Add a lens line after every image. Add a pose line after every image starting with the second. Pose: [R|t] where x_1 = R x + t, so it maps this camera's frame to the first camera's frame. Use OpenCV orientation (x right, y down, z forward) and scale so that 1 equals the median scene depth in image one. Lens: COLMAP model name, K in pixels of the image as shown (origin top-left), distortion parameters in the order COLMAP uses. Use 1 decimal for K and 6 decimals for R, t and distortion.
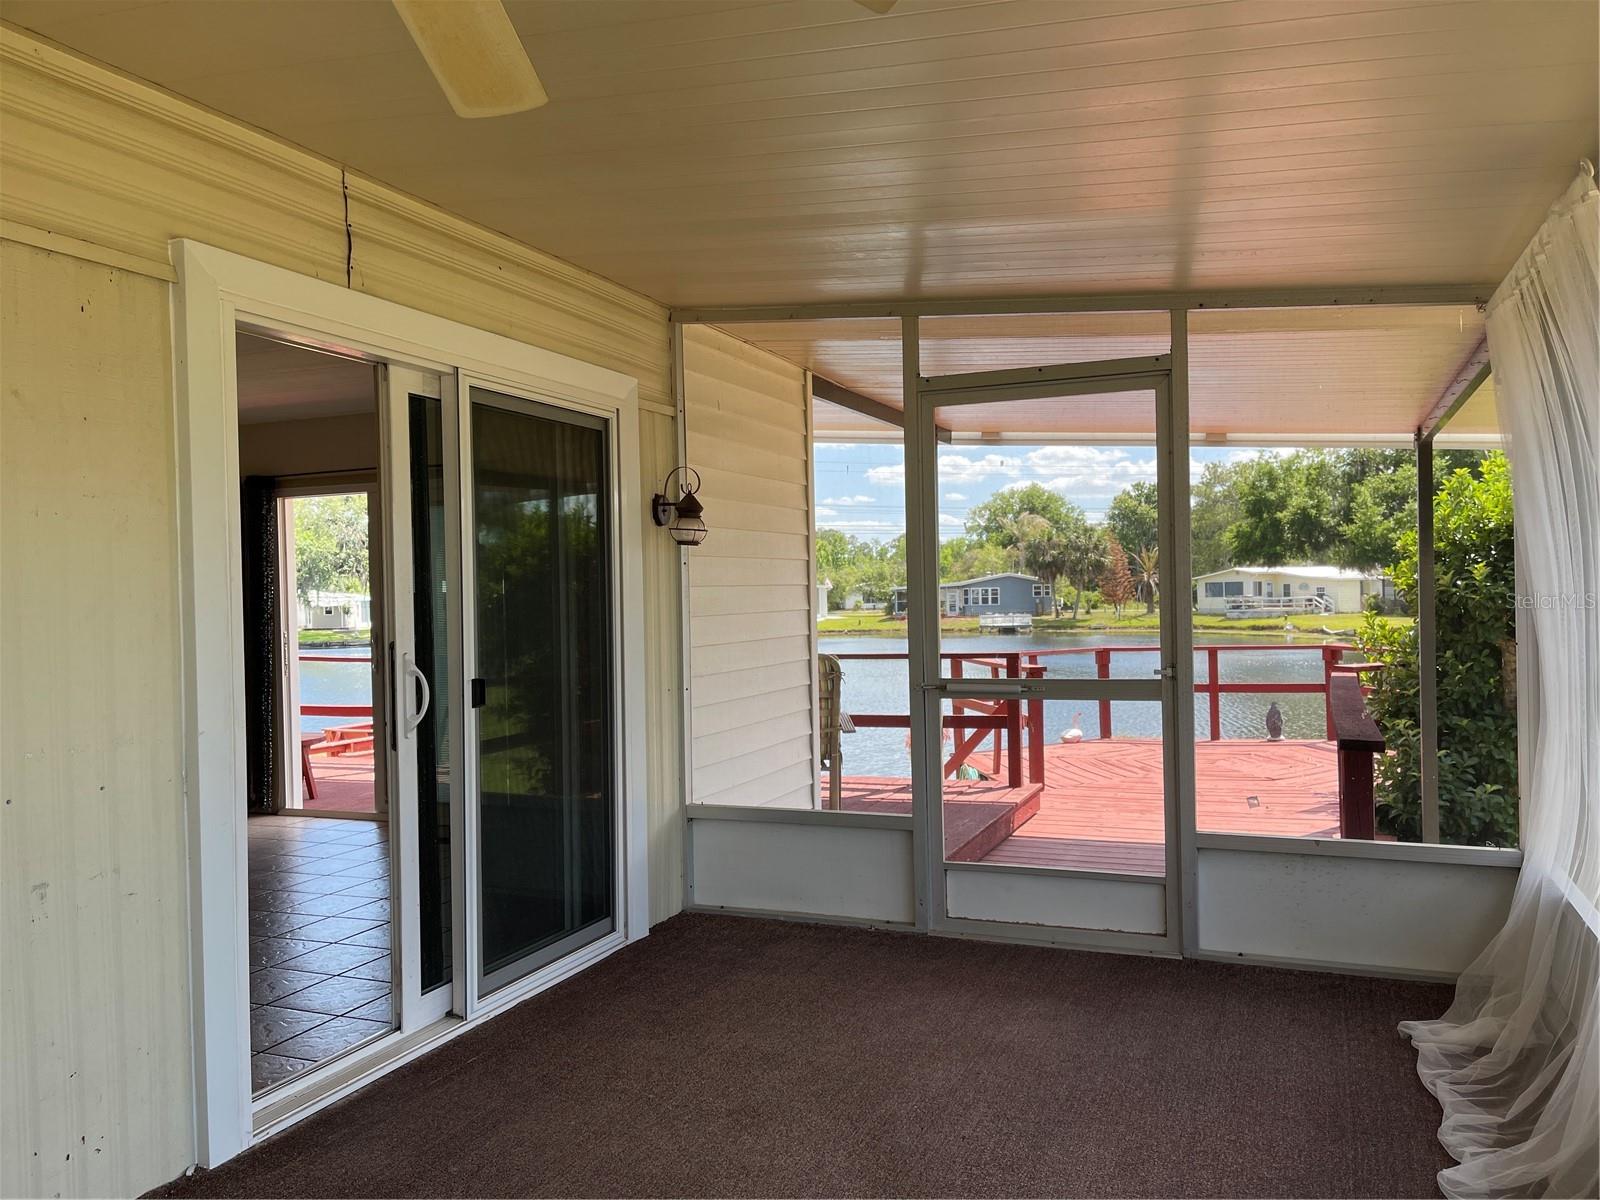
lens RADIAL K [[1203.9, 0, 800.7], [0, 1203.9, 608.2], [0, 0, 1]] dist [0.075286, -0.099857]
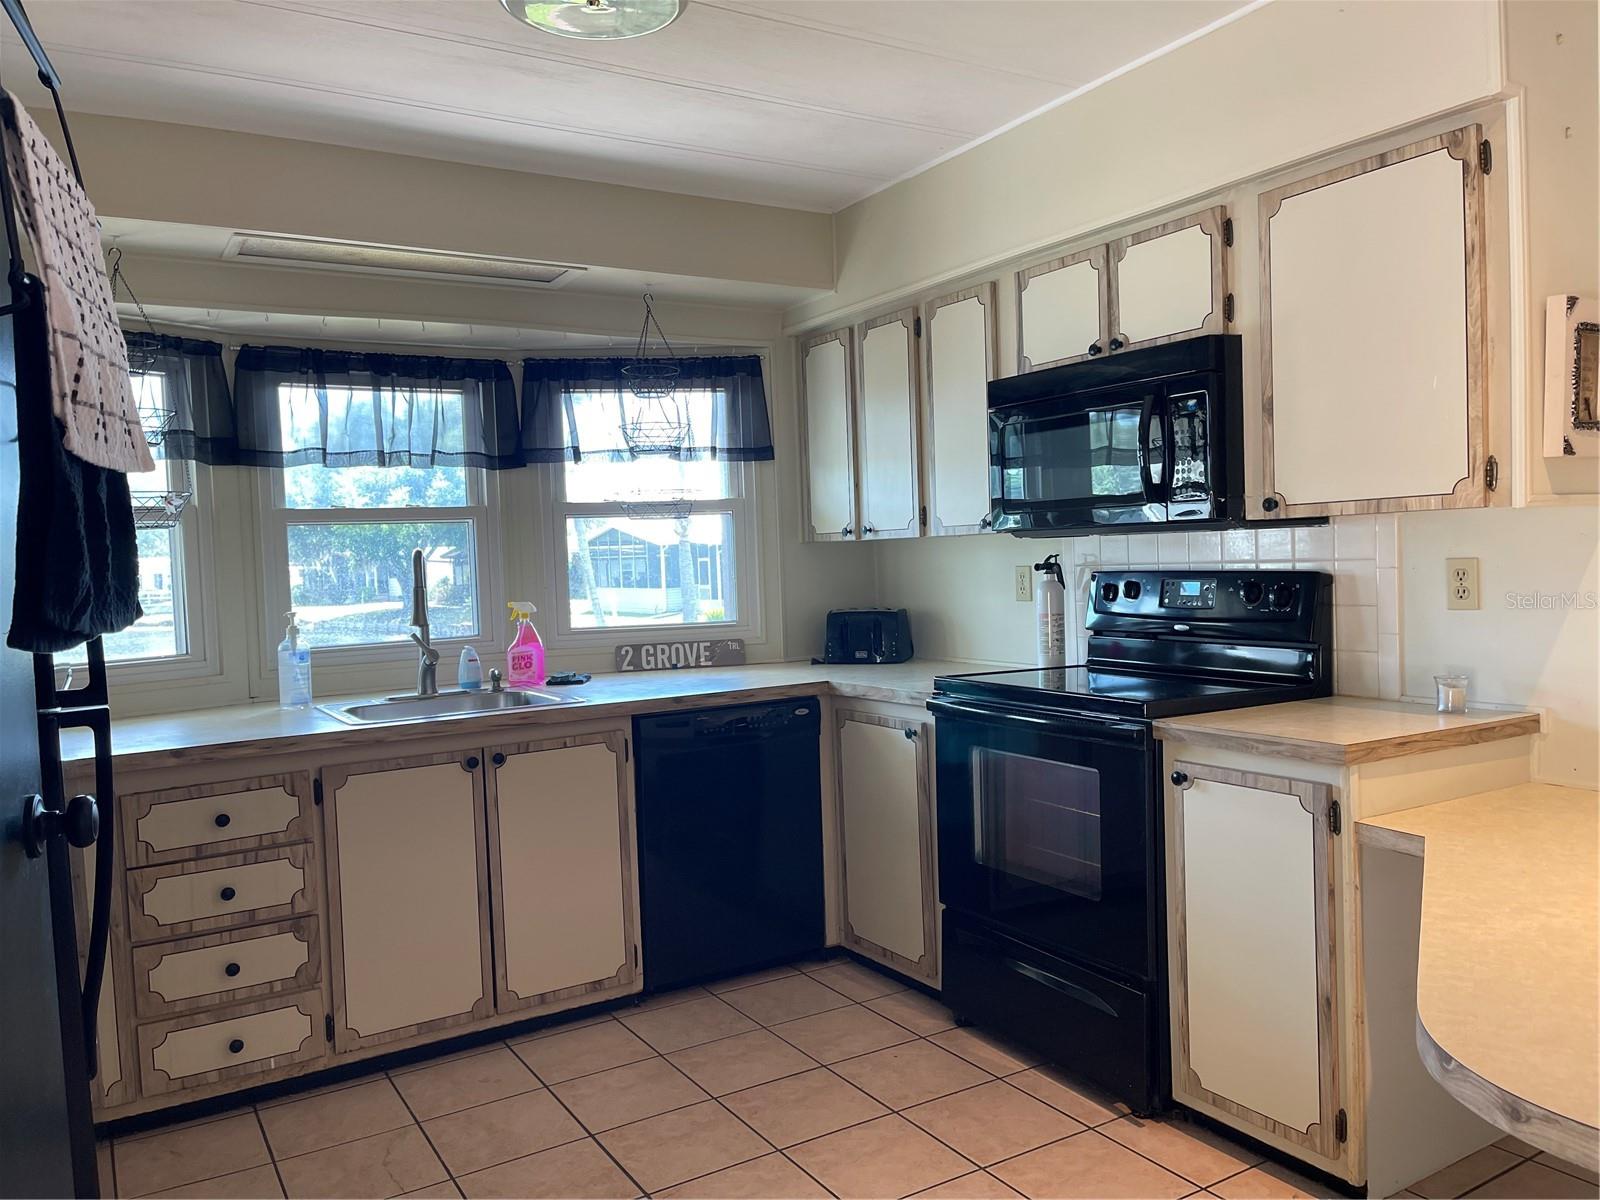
lens RADIAL K [[1203.9, 0, 804.7], [0, 1203.9, 606.7], [0, 0, 1]] dist [0.075286, -0.099857]
pose [[0.585106, -0.034800, 0.810210, -0.088912], [0.032735, 0.999278, 0.019281, 0.001377], [-0.810296, 0.015241, 0.585822, 0.058782]]
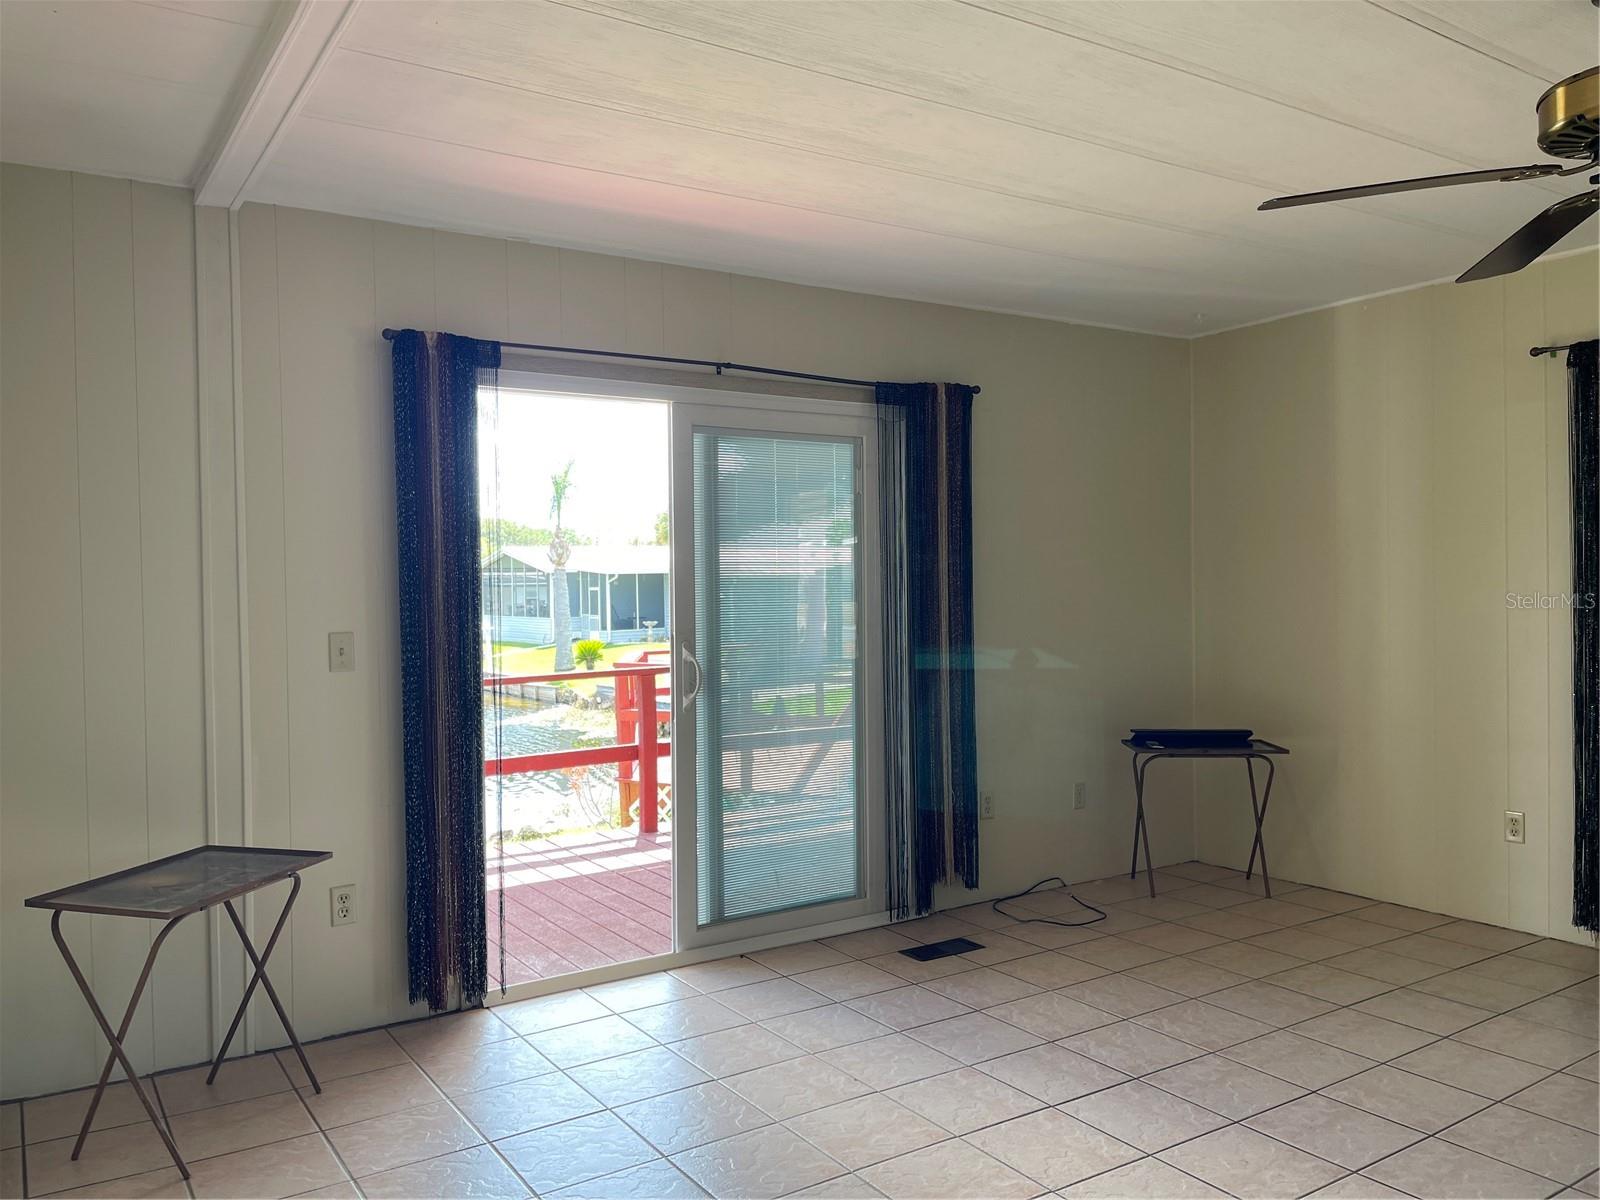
lens RADIAL K [[1203.9, 0, 790.3], [0, 1203.9, 607.1], [0, 0, 1]] dist [0.075286, -0.099857]
pose [[0.563389, -0.001814, 0.826190, -0.061950], [0.010808, 0.999928, -0.005174, 0.000684], [-0.826121, 0.011844, 0.563368, 0.048188]]
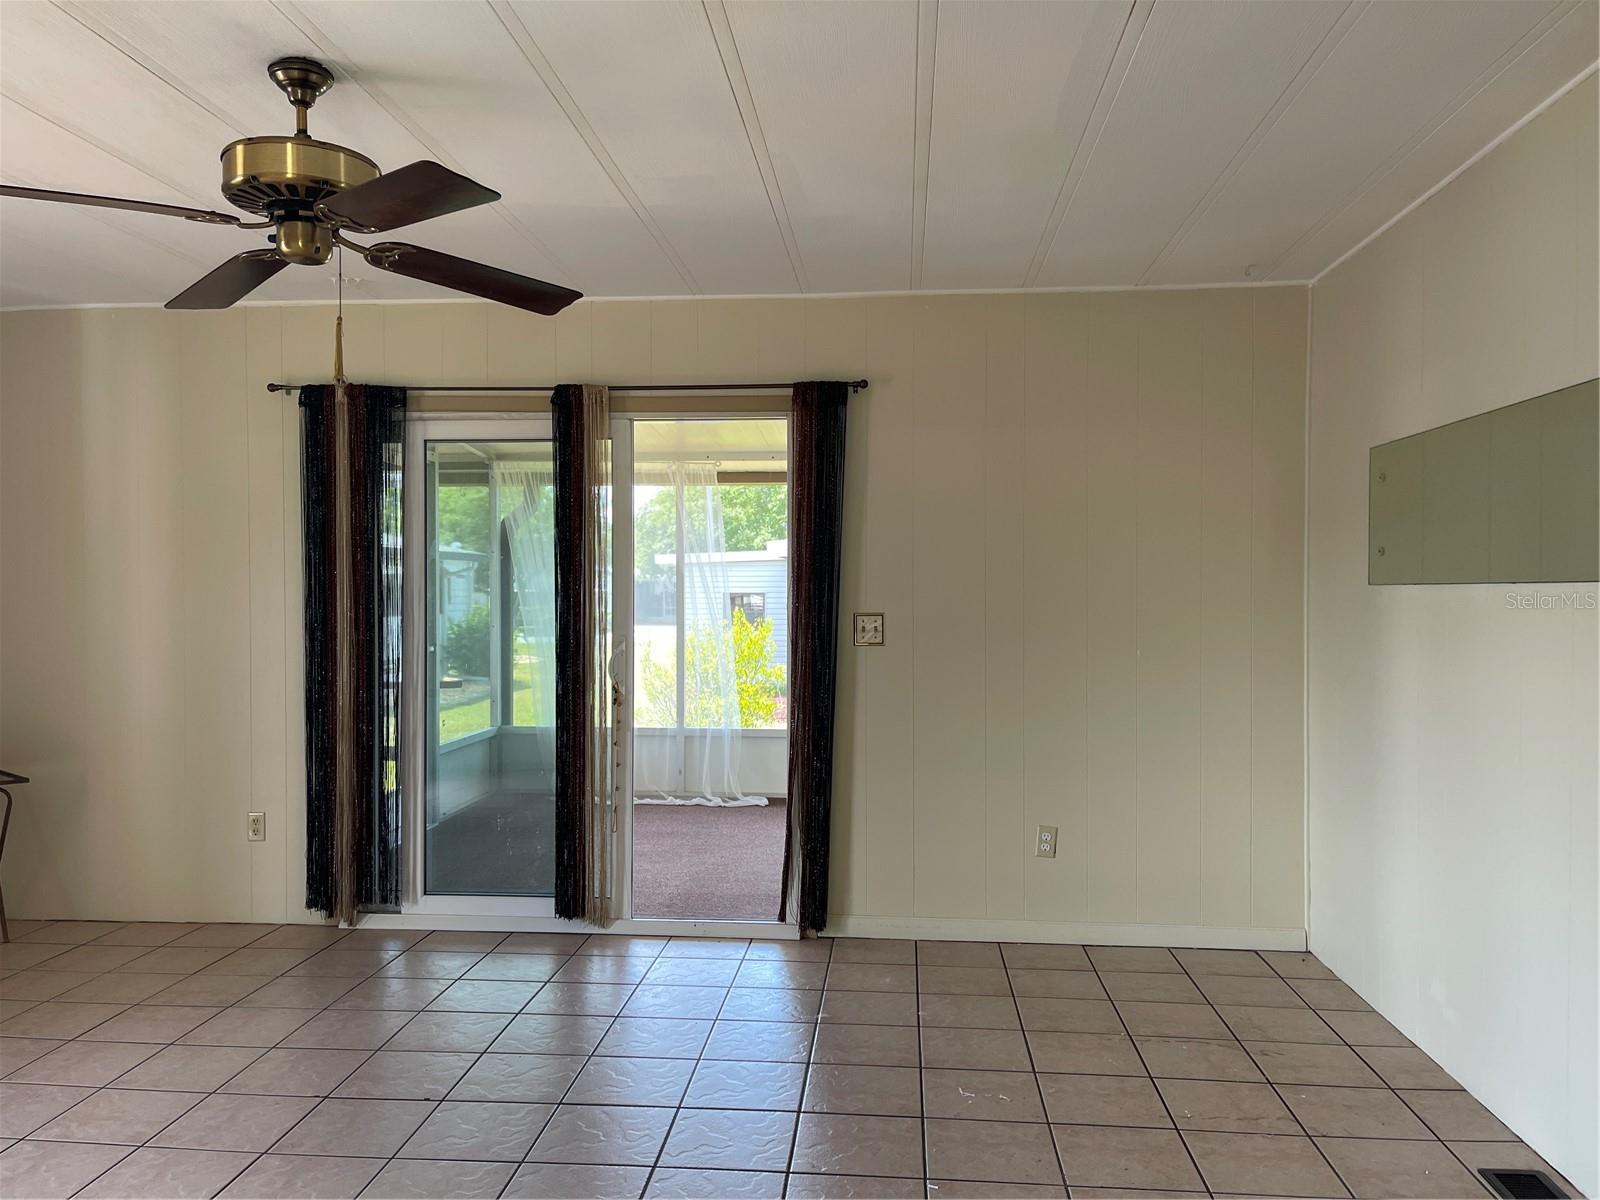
lens RADIAL K [[1203.9, 0, 795.4], [0, 1203.9, 612.0], [0, 0, 1]] dist [0.075286, -0.099857]
pose [[-0.306953, 0.005793, 0.951707, -0.062180], [0.016571, 0.999862, -0.000742, 0.000730], [-0.951580, 0.015543, -0.307007, 0.045858]]
